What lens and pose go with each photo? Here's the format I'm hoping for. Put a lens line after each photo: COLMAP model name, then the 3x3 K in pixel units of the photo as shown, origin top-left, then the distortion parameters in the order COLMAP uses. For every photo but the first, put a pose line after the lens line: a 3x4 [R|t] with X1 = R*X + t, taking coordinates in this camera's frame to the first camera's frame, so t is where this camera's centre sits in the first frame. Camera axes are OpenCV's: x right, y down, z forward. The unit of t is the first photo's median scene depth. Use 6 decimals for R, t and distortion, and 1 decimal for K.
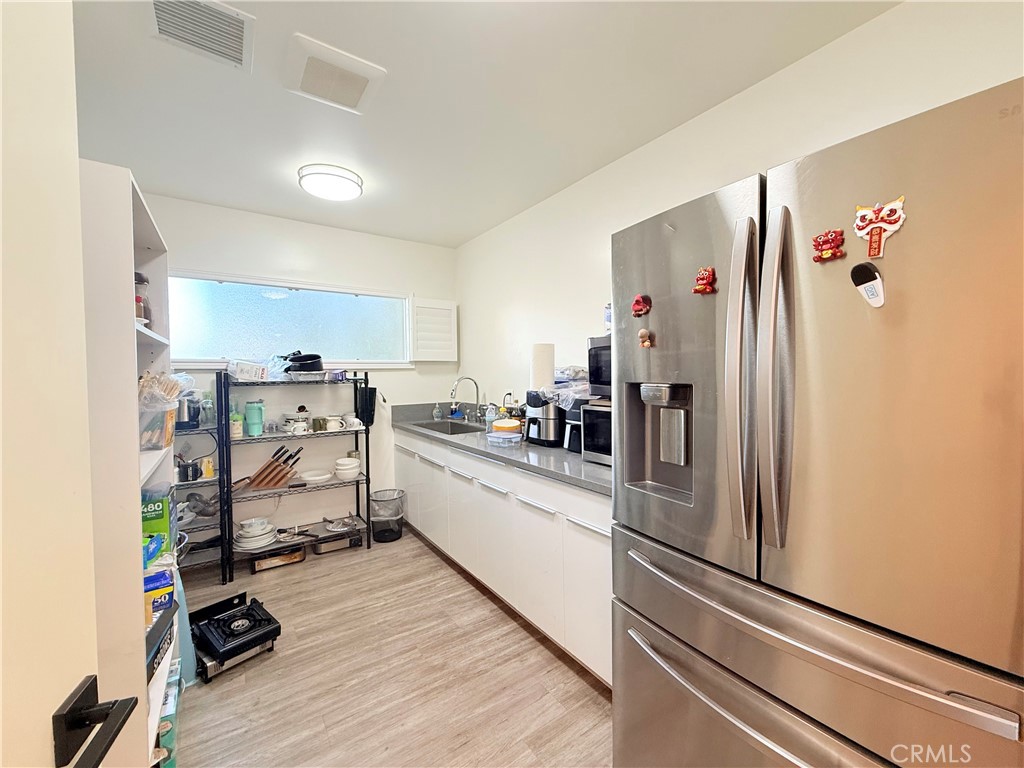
lens RADIAL K [[407.9, 0, 514.3], [0, 407.9, 381.7], [0, 0, 1]] dist [0.002444, -0.000422]
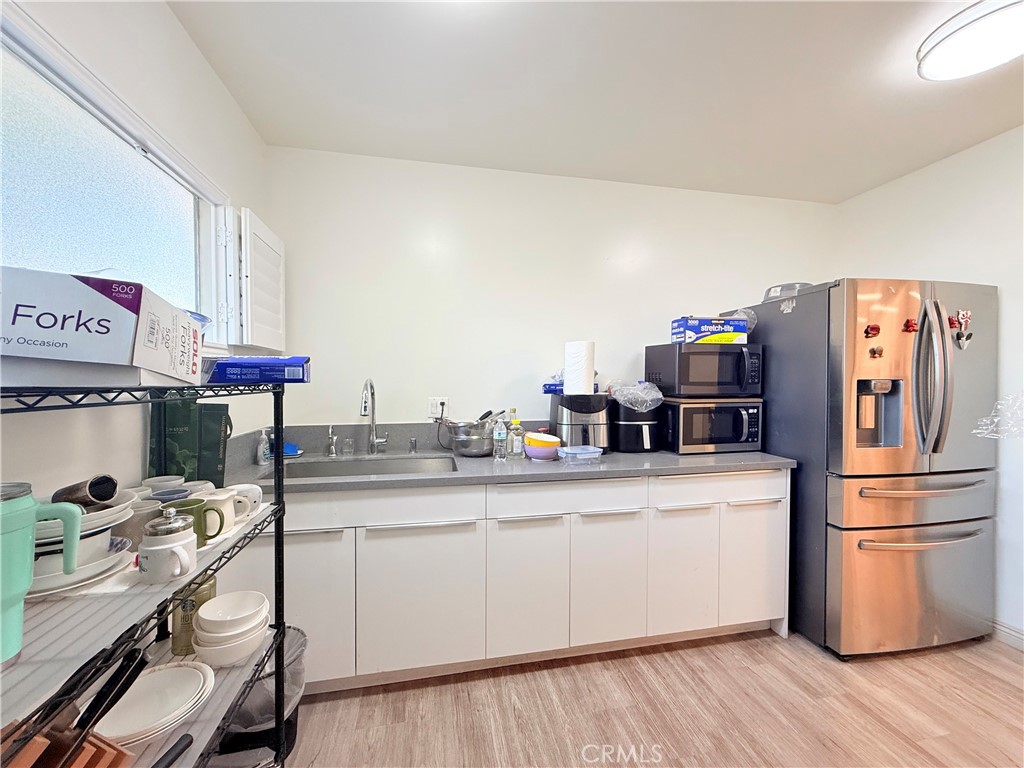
lens RADIAL K [[407.9, 0, 513.3], [0, 407.9, 387.4], [0, 0, 1]] dist [0.002444, -0.000422]
pose [[0.394947, 0.000749, 0.918704, -0.948841], [0.014416, 0.999871, -0.007013, 0.014146], [-0.918591, 0.016014, 0.394886, 0.926835]]
